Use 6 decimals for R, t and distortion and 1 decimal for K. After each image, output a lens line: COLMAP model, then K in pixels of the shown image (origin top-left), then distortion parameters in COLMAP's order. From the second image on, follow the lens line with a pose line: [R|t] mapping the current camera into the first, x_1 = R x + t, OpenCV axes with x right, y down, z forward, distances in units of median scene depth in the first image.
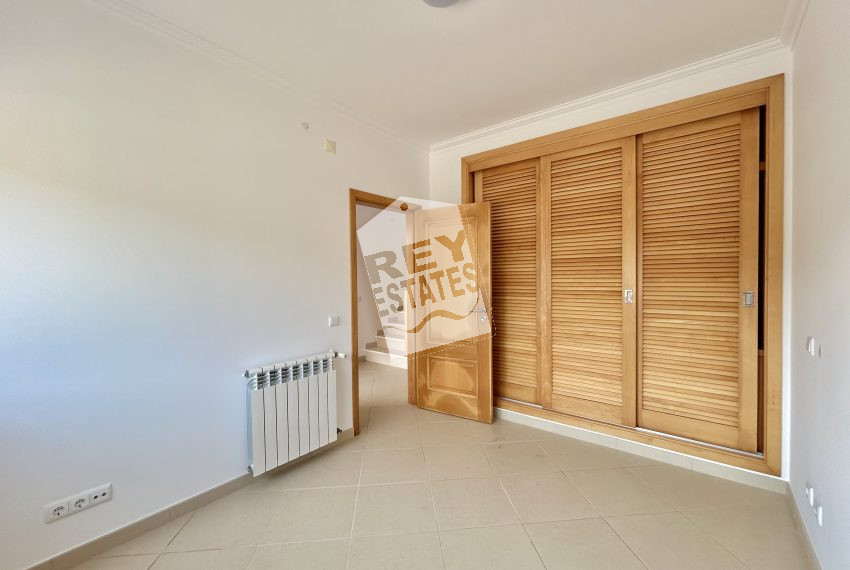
lens RADIAL K [[349.4, 0, 425.0], [0, 349.4, 285.0], [0, 0, 1]] dist [-0.000110, -0.000096]
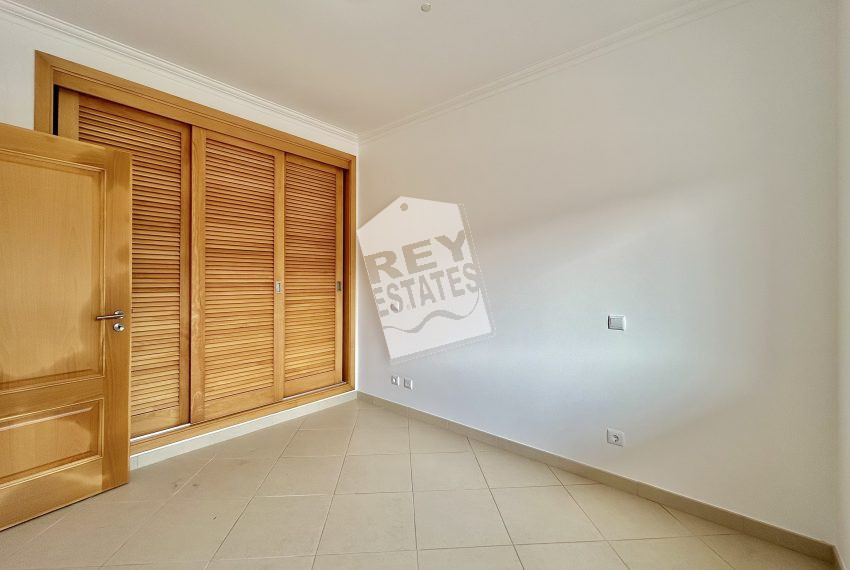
lens RADIAL K [[351.3, 0, 429.9], [0, 351.3, 274.4], [0, 0, 1]] dist [-0.000858, 0.000052]
pose [[0.031758, 0.016655, 0.999357, -0.559116], [0.009078, 0.999815, -0.016951, 0.014174], [-0.999454, 0.009610, 0.031601, 0.457375]]
